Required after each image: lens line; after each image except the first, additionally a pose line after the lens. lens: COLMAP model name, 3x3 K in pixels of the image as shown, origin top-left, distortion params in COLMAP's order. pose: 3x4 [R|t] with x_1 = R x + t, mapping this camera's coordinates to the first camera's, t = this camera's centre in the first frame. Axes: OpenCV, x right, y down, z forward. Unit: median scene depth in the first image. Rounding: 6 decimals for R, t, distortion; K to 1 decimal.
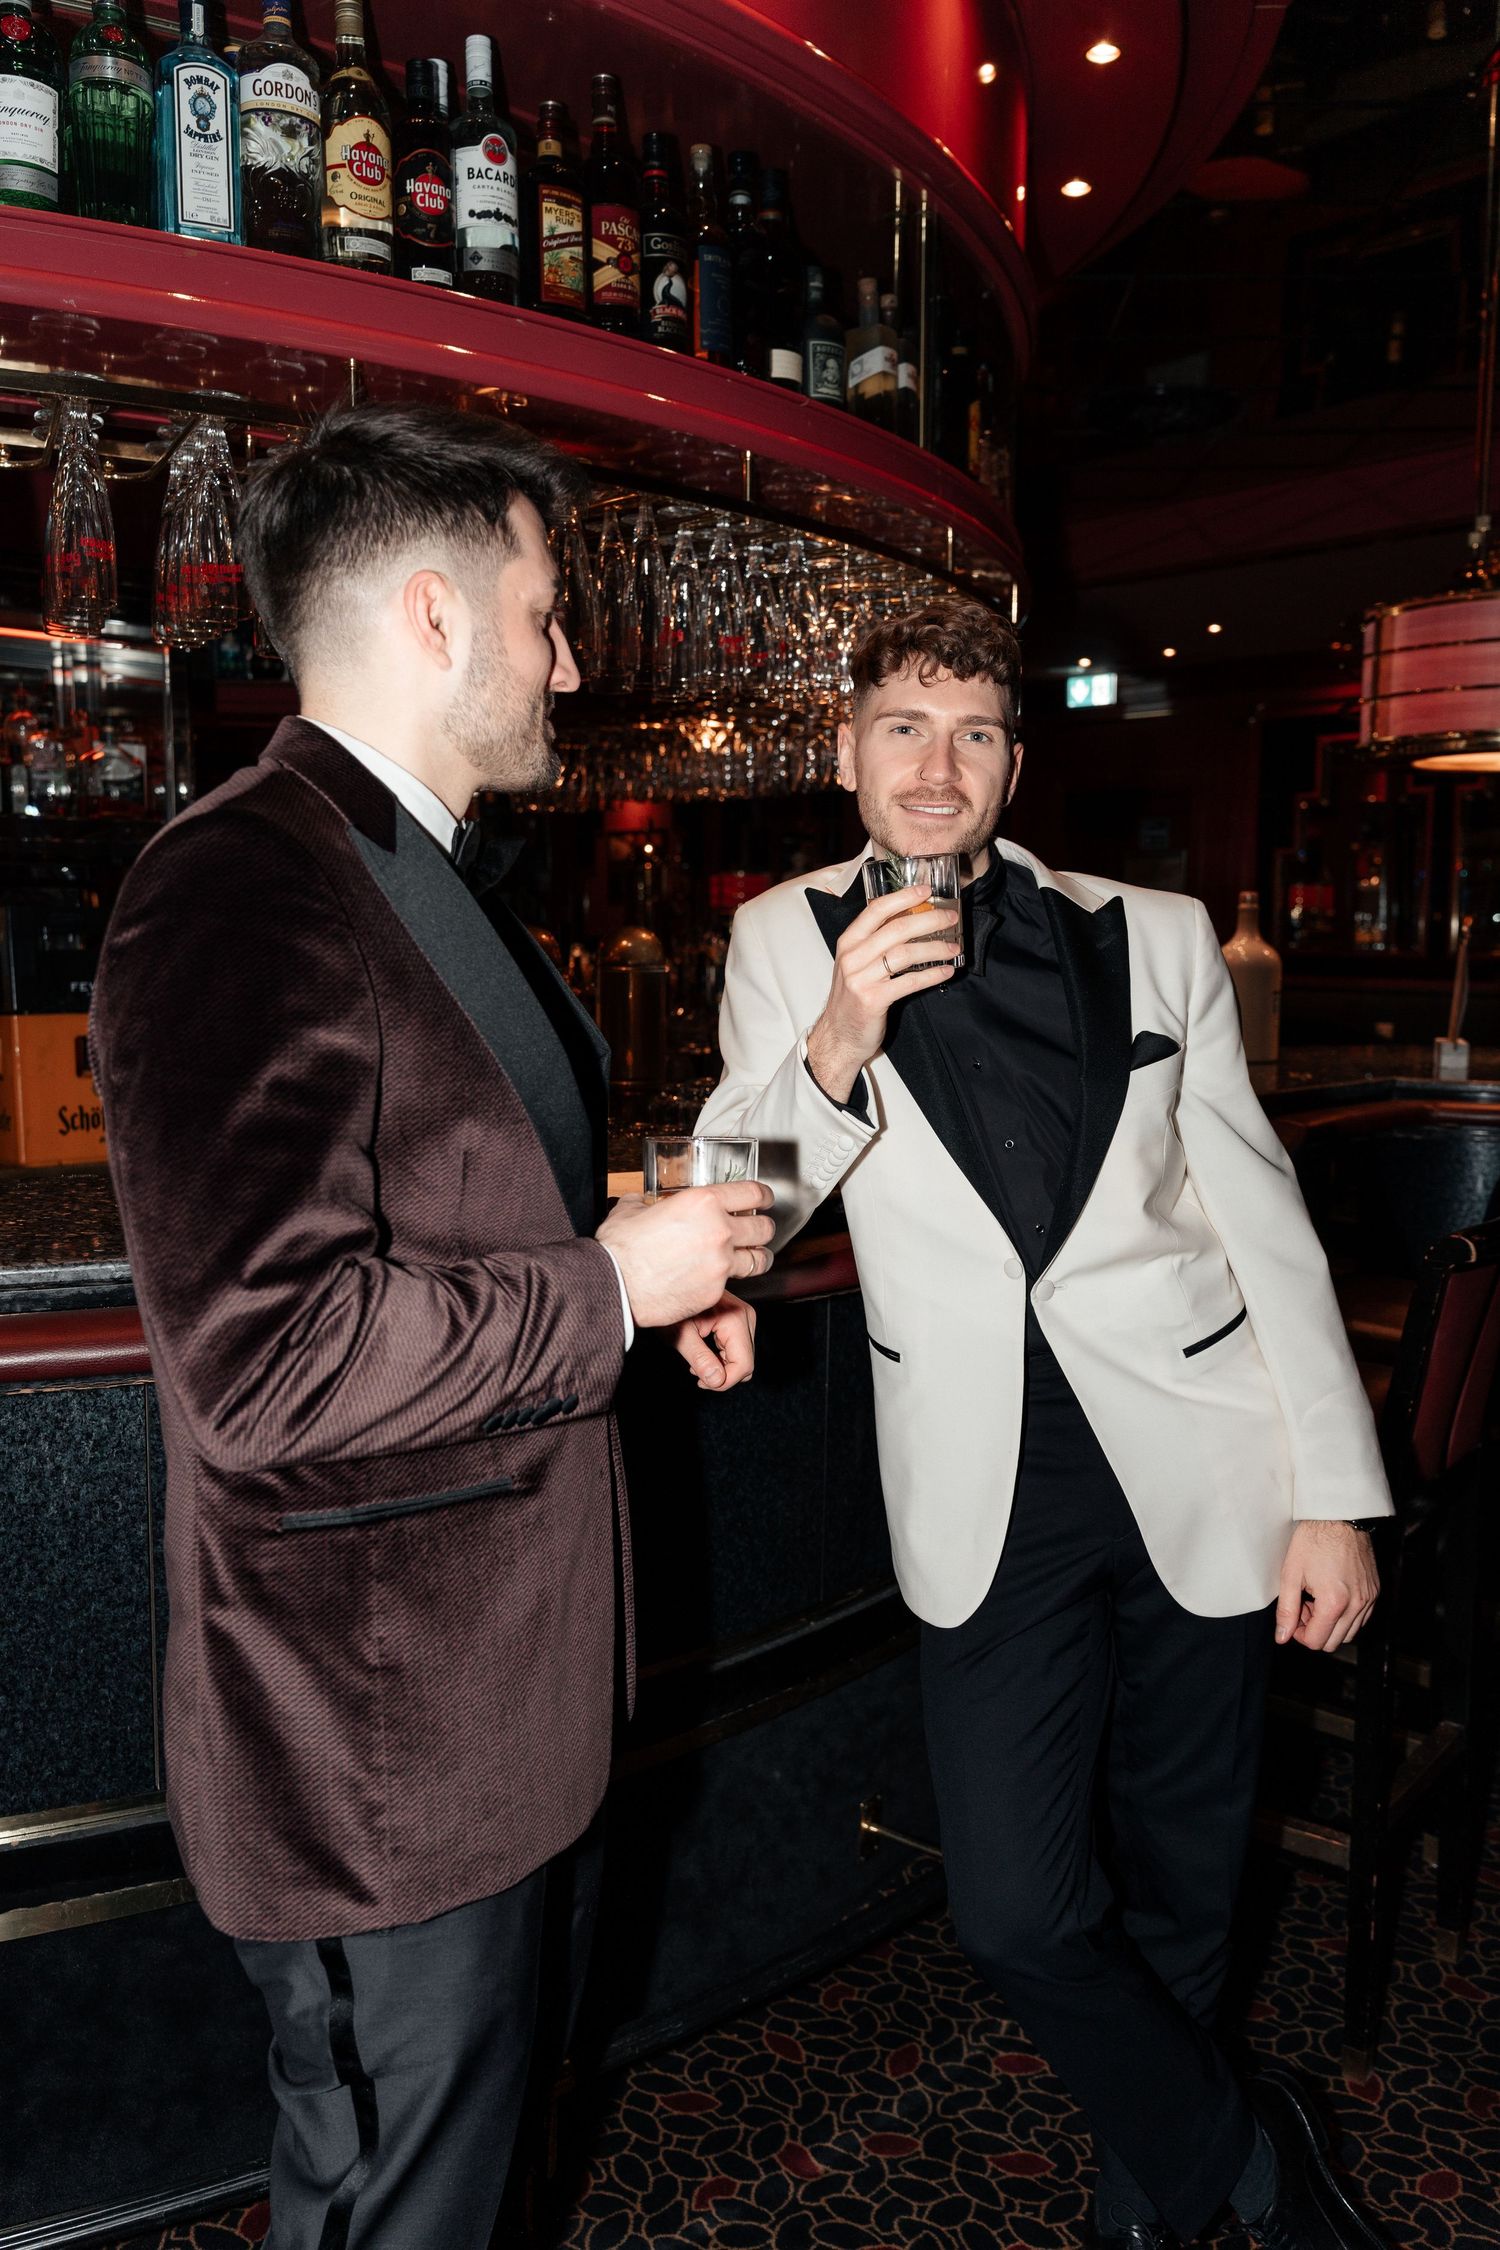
lens RADIAL K [[1782.2, 0, 750.0], [0, 1782.2, 1125.0], [0, 0, 1]] dist [-0.004953, -0.007543]
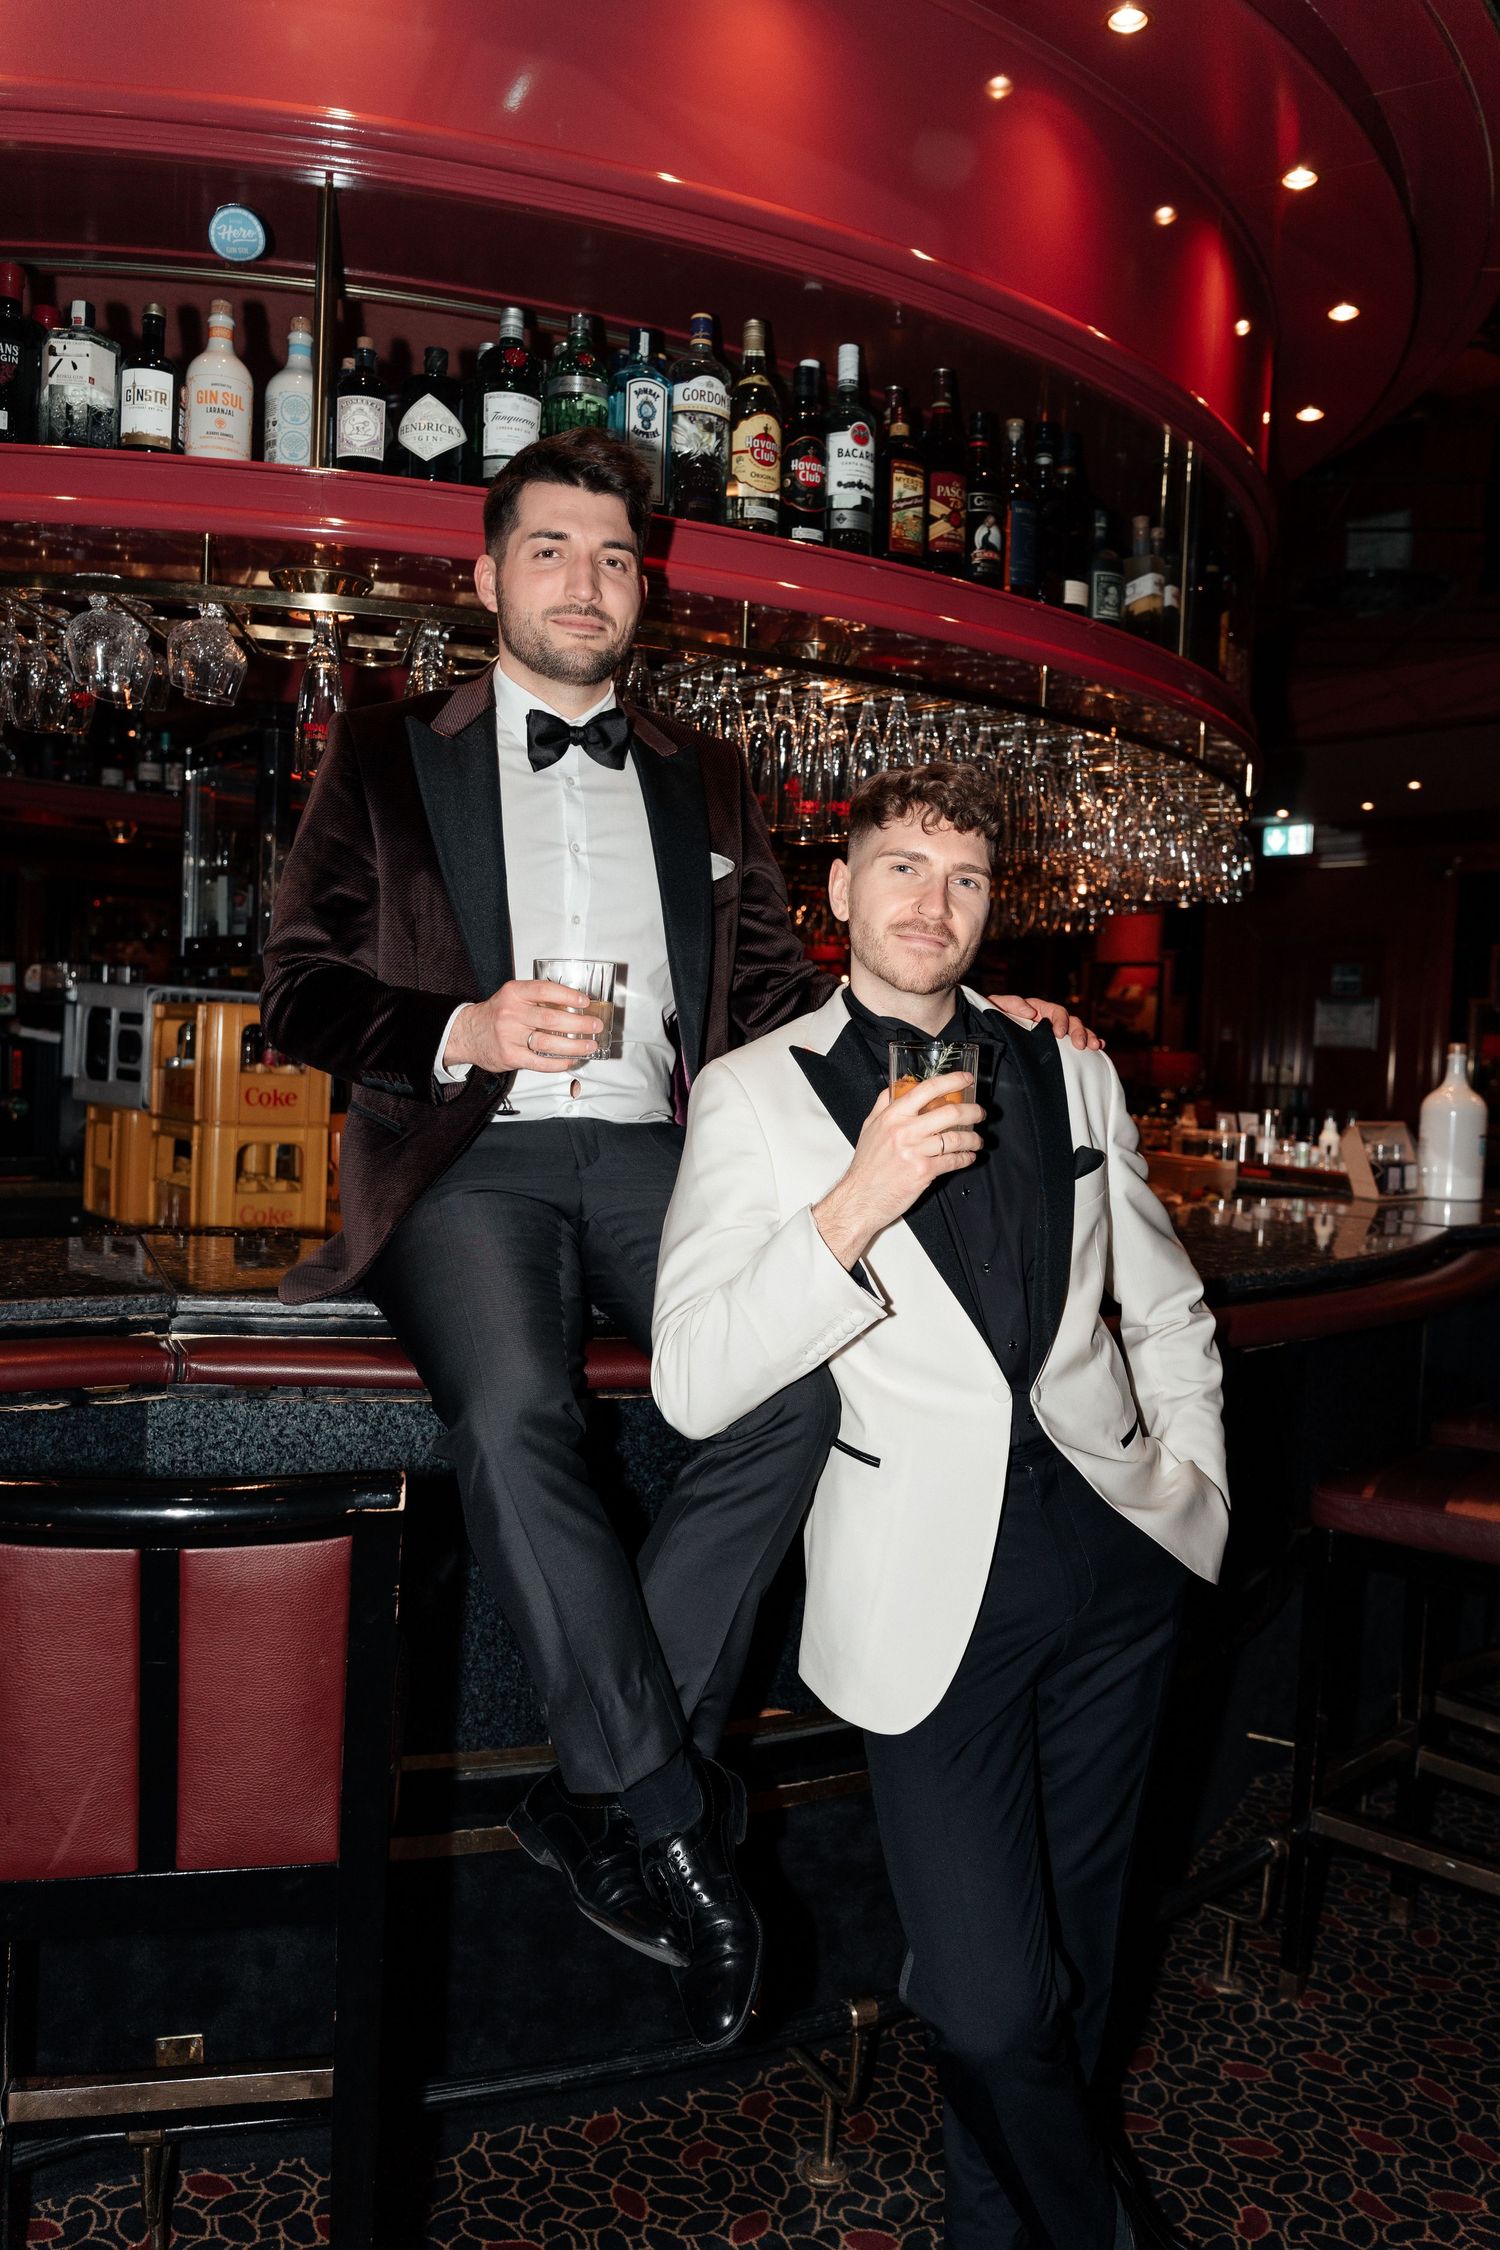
lens RADIAL K [[1792.1, 0, 750.0], [0, 1792.1, 1125.0], [0, 0, 1]] dist [-0.001393, -0.002493]
pose [[0.995117, 0.037335, -0.091366, -0.083813], [-0.043742, 0.996646, -0.069165, 0.023366], [0.088477, 0.072823, 0.993413, -0.210364]]
